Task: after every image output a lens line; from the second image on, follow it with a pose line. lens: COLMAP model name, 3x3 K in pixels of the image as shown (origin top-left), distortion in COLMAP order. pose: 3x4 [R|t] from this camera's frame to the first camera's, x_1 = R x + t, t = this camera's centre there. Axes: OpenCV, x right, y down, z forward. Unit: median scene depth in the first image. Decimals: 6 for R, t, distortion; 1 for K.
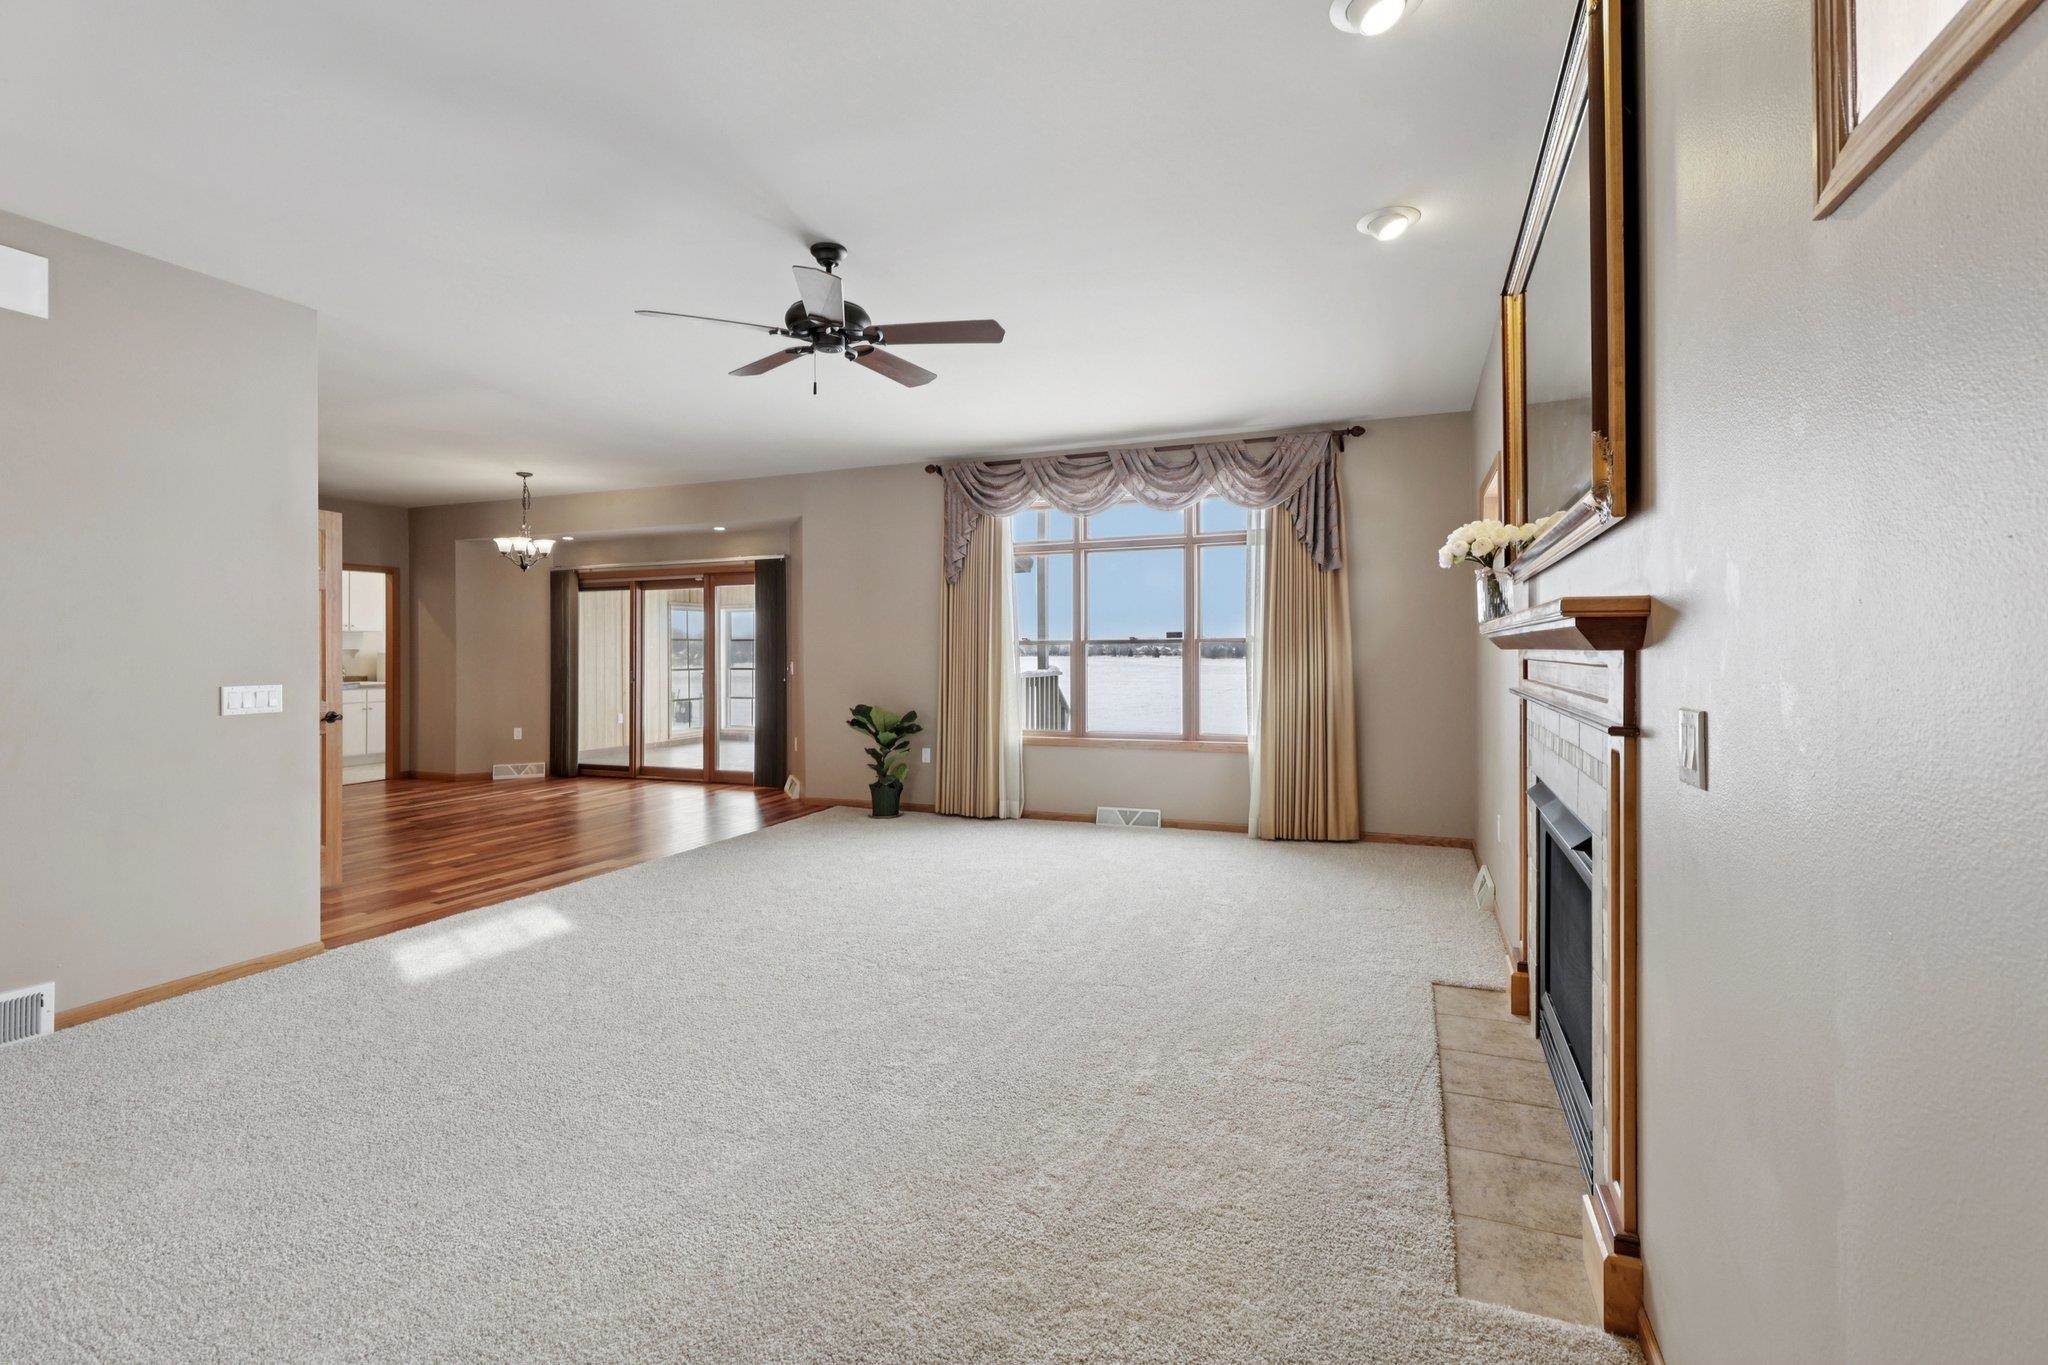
lens RADIAL K [[930.4, 0, 1019.4], [0, 930.4, 644.9], [0, 0, 1]] dist [0.003663, 0.000688]
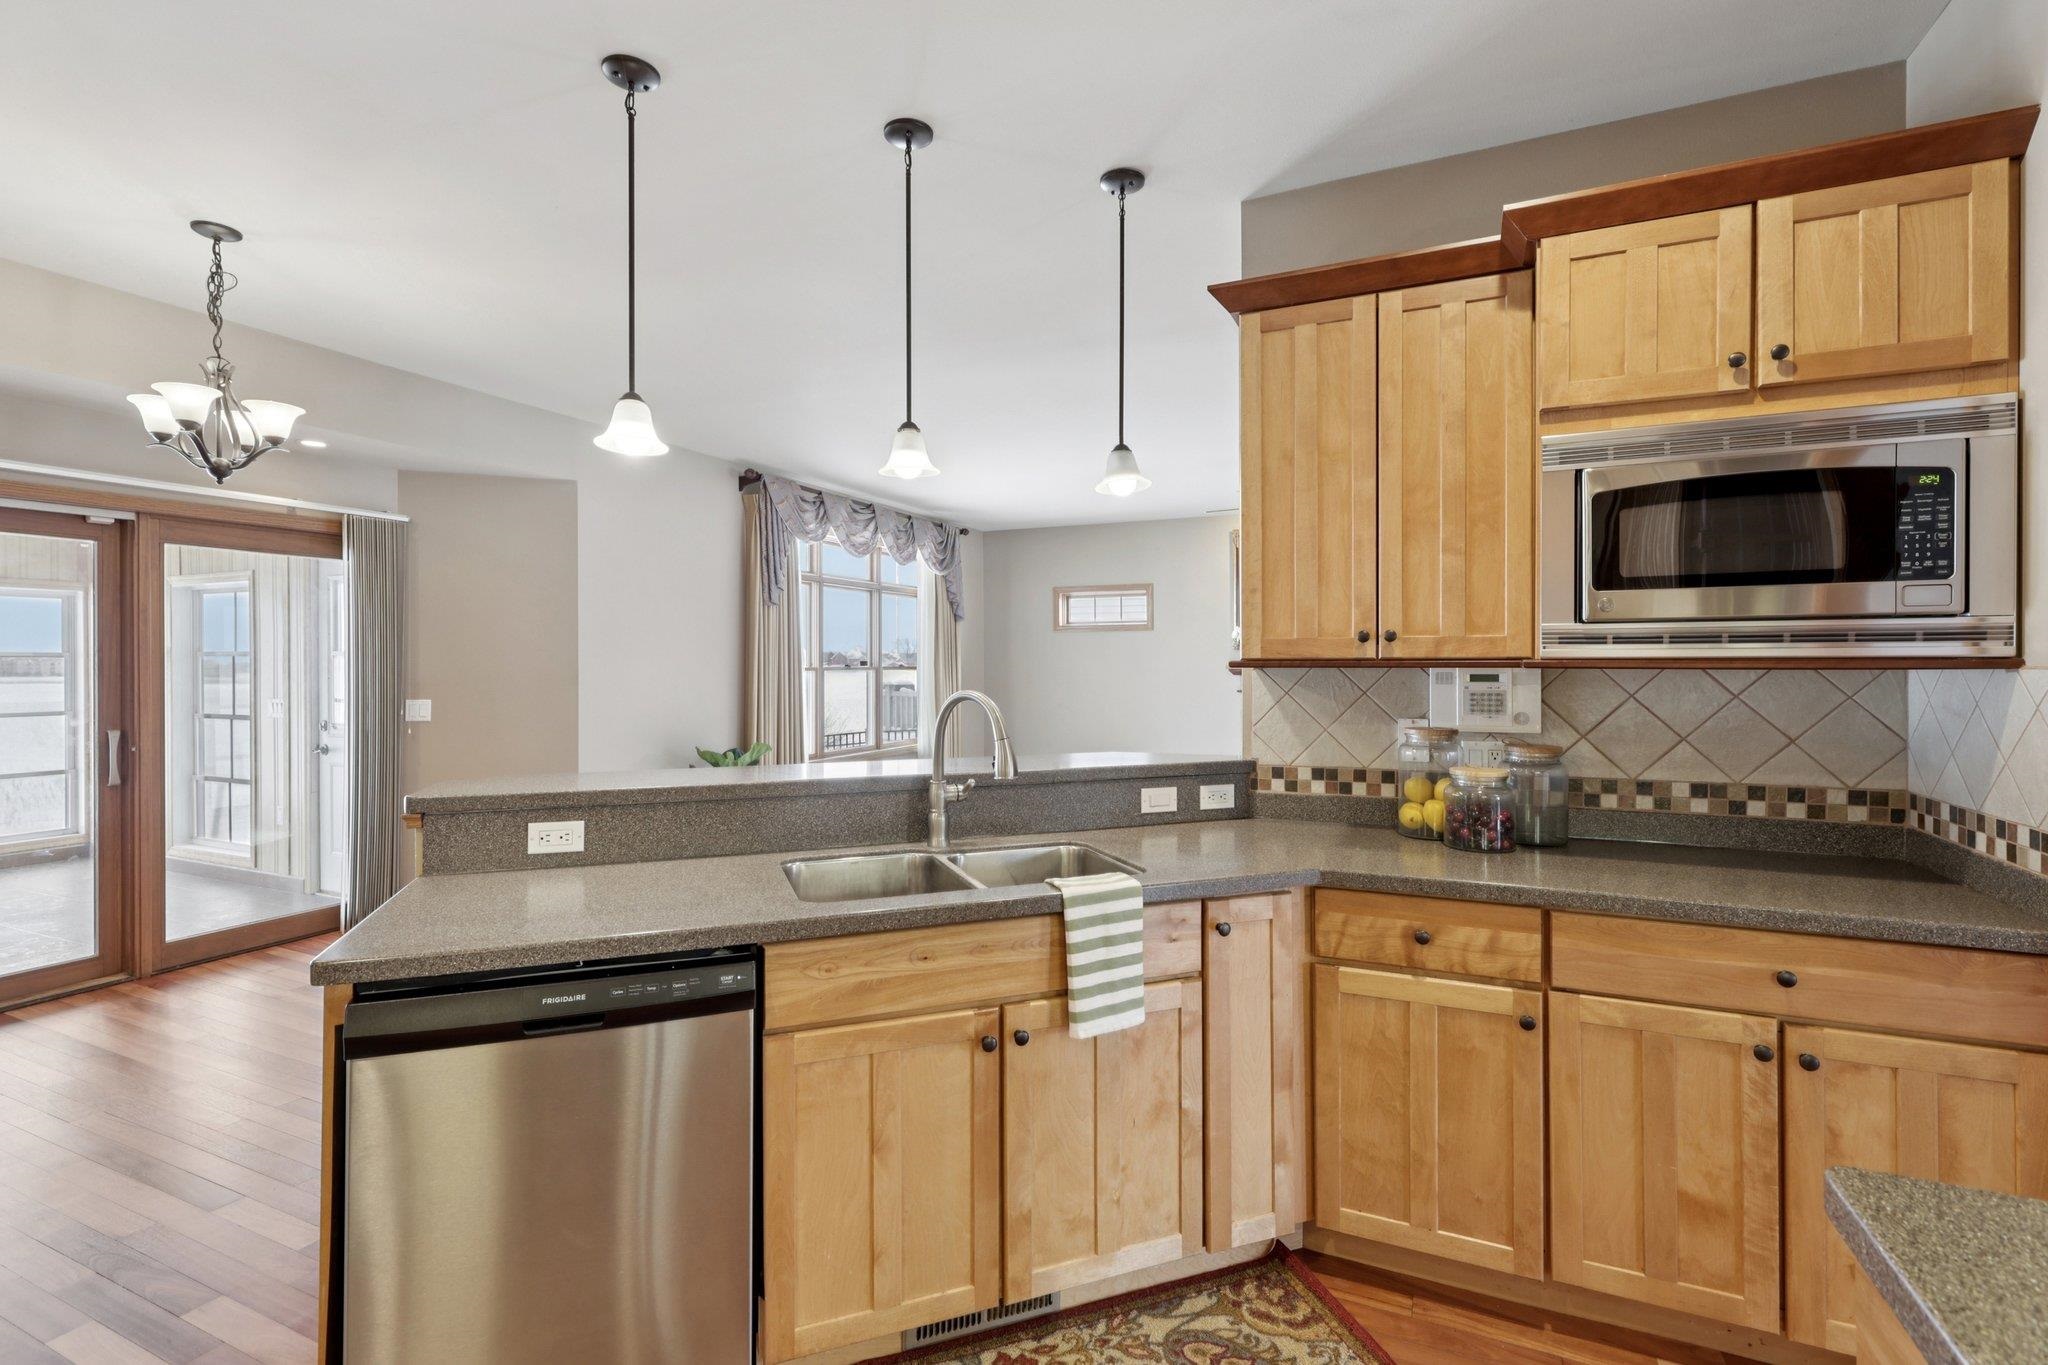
lens RADIAL K [[930.4, 0, 1031.4], [0, 930.4, 669.0], [0, 0, 1]] dist [0.003663, 0.000688]
pose [[0.042879, 0.001267, 0.999079, -1.043437], [-0.004473, 0.999989, -0.001076, -0.003349], [-0.999070, -0.004423, 0.042884, 0.744547]]
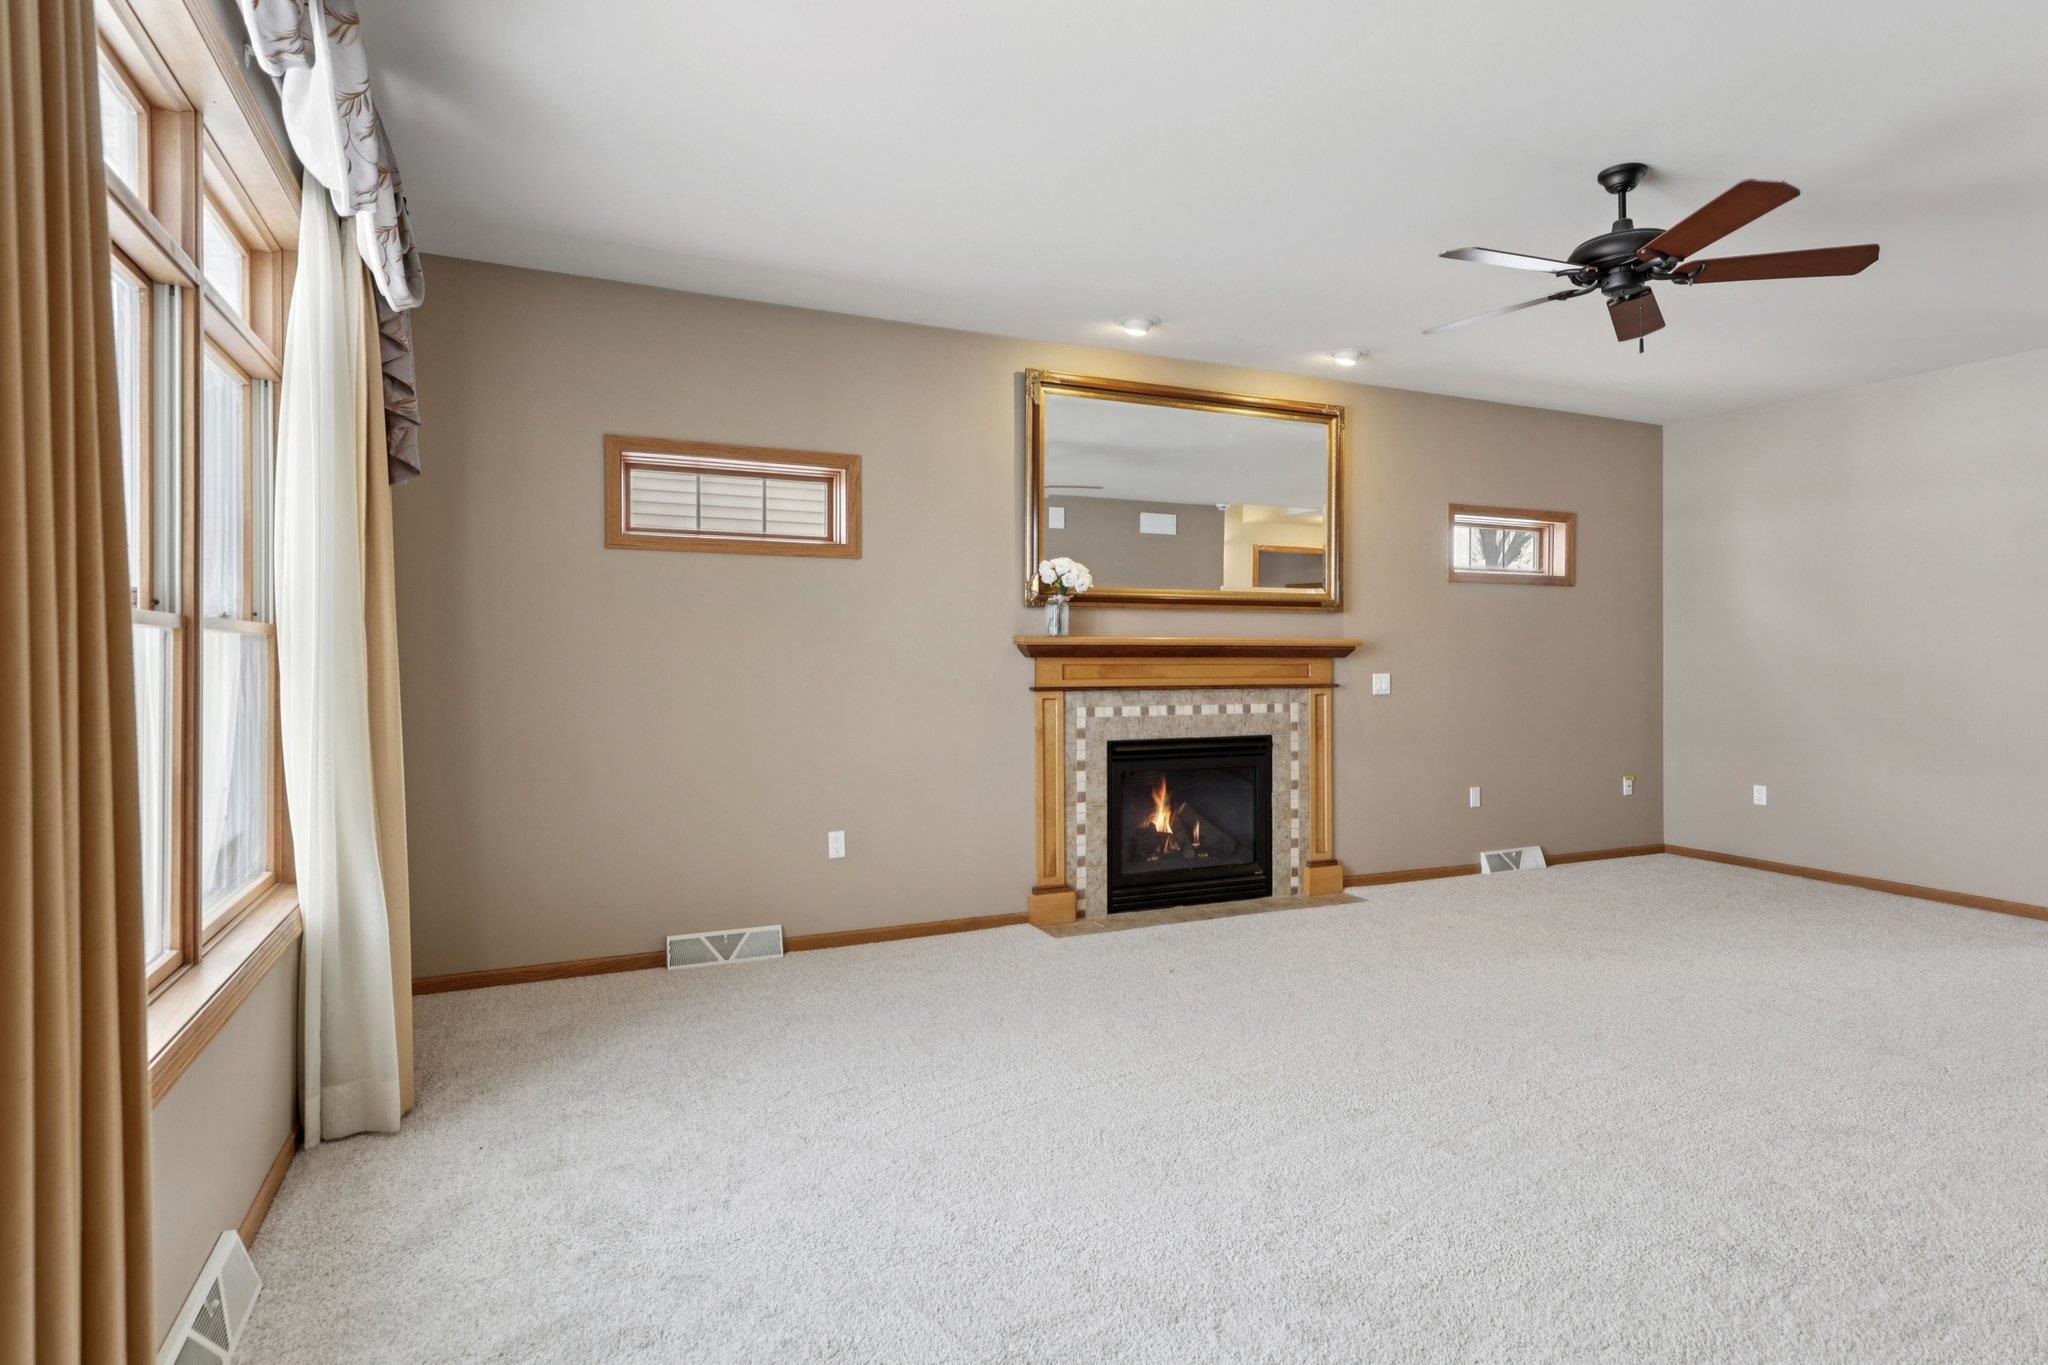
lens RADIAL K [[1055.1, 0, 1018.9], [0, 1055.1, 657.5], [0, 0, 1]] dist [0.001302, 0.000255]
pose [[-0.722519, 0.001876, 0.691349, -0.233950], [-0.002538, 0.999982, -0.005366, 0.006836], [-0.691346, -0.005632, -0.722502, 1.055253]]
